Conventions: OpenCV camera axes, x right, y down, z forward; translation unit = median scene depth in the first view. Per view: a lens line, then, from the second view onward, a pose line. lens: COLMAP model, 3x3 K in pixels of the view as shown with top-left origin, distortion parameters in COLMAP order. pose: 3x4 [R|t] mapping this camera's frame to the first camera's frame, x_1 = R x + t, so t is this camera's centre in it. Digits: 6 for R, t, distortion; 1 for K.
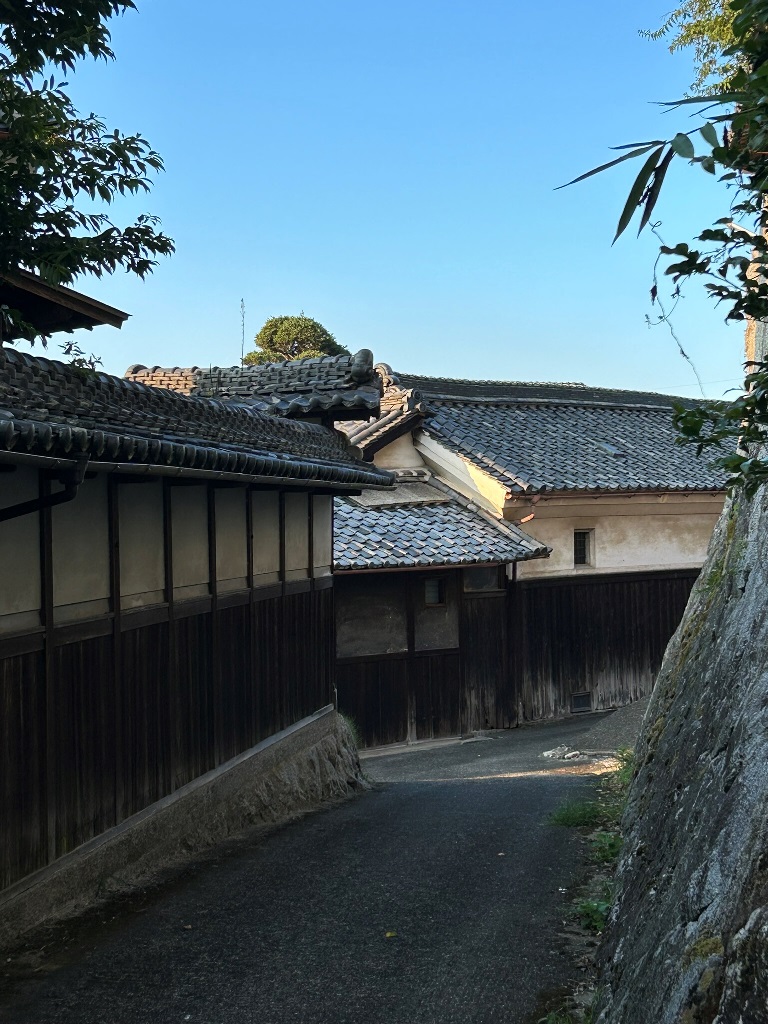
lens RADIAL K [[1848.3, 0, 383.8], [0, 1848.3, 511.5], [0, 0, 1]] dist [0.060295, 0.000000]
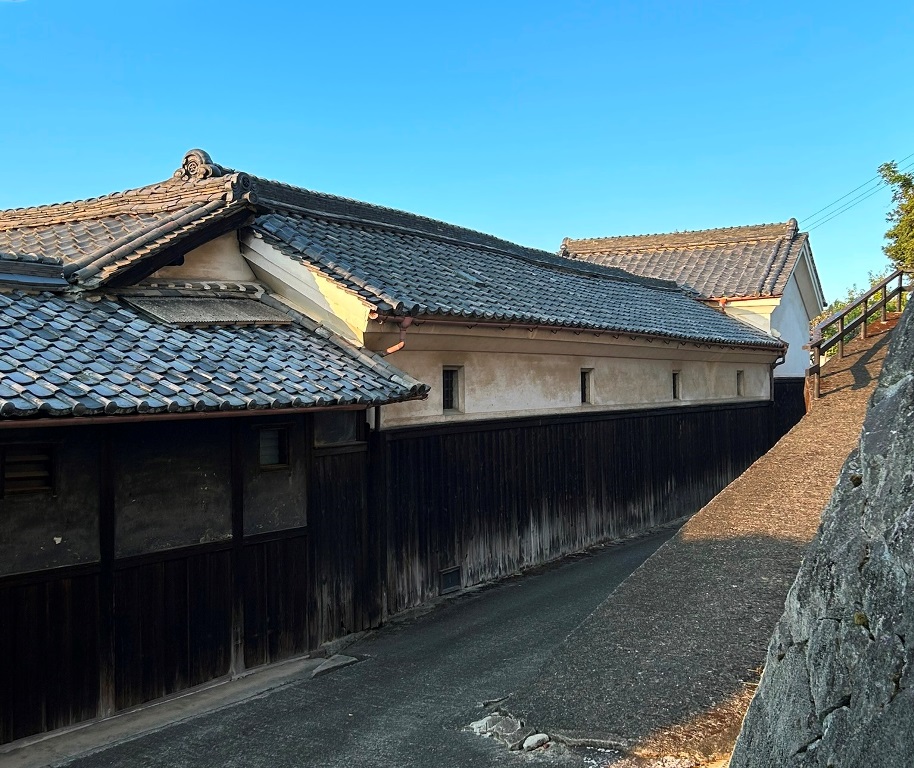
lens RADIAL K [[958.9, 0, 443.8], [0, 958.9, 364.0], [0, 0, 1]] dist [0.092770, 0.000000]
pose [[0.971366, 0.005696, 0.237519, 0.003635], [0.001896, 0.999495, -0.031724, 0.022926], [-0.237579, 0.031265, 0.970865, 0.613133]]
